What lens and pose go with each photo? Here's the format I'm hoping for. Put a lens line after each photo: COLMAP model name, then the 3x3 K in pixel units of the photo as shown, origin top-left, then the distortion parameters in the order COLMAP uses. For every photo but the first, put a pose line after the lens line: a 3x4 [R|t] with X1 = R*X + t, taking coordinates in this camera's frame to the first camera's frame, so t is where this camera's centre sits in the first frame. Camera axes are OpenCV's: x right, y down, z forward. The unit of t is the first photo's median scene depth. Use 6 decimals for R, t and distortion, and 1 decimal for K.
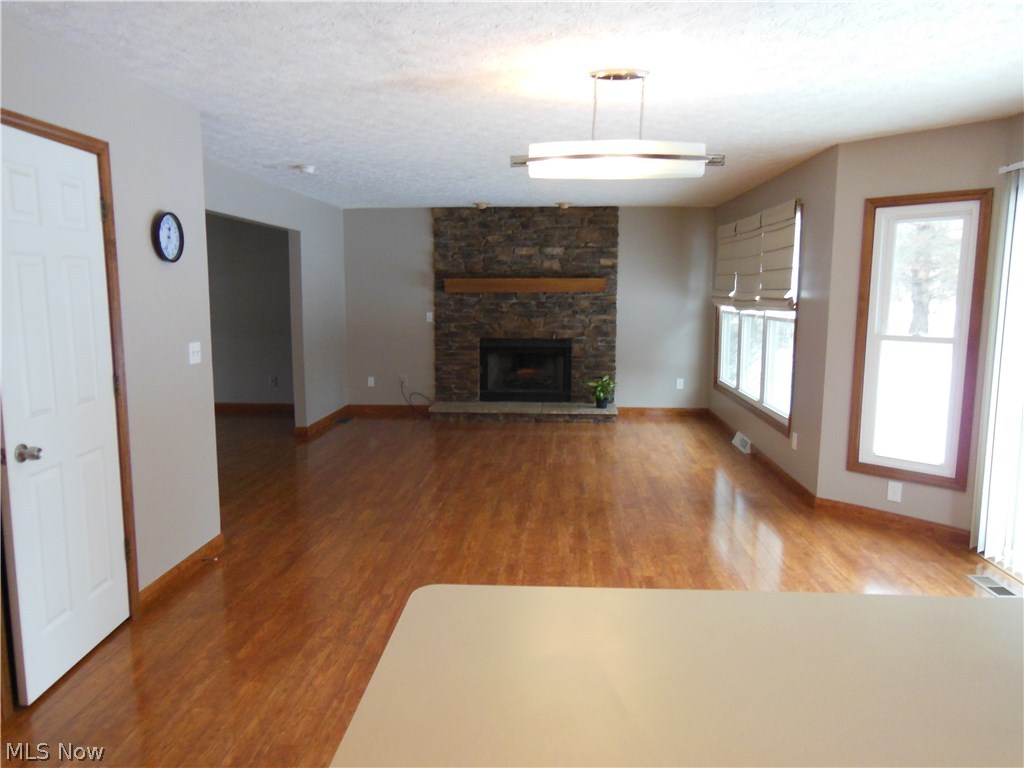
lens RADIAL K [[738.1, 0, 512.0], [0, 738.1, 384.0], [0, 0, 1]] dist [-0.044801, 0.073786]
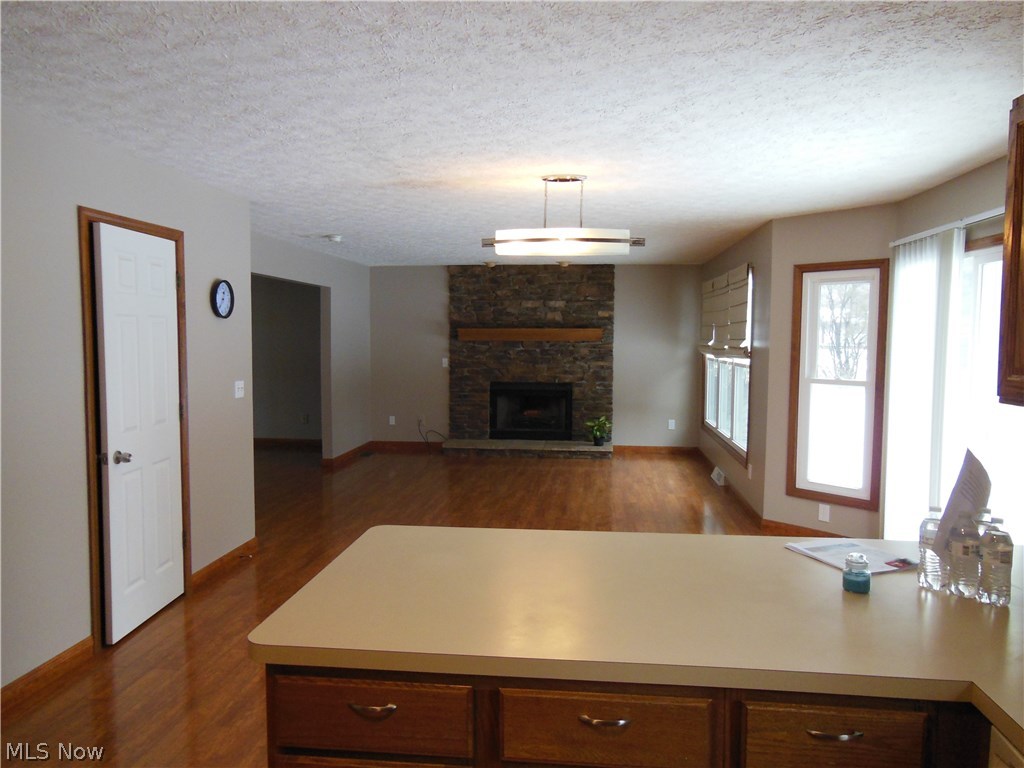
lens RADIAL K [[738.1, 0, 512.0], [0, 738.1, 384.0], [0, 0, 1]] dist [-0.044801, 0.073786]
pose [[0.998914, 0.006184, -0.046176, 0.064371], [-0.009078, 0.997989, -0.062734, 0.016310], [0.045695, 0.063085, 0.996961, -0.163219]]
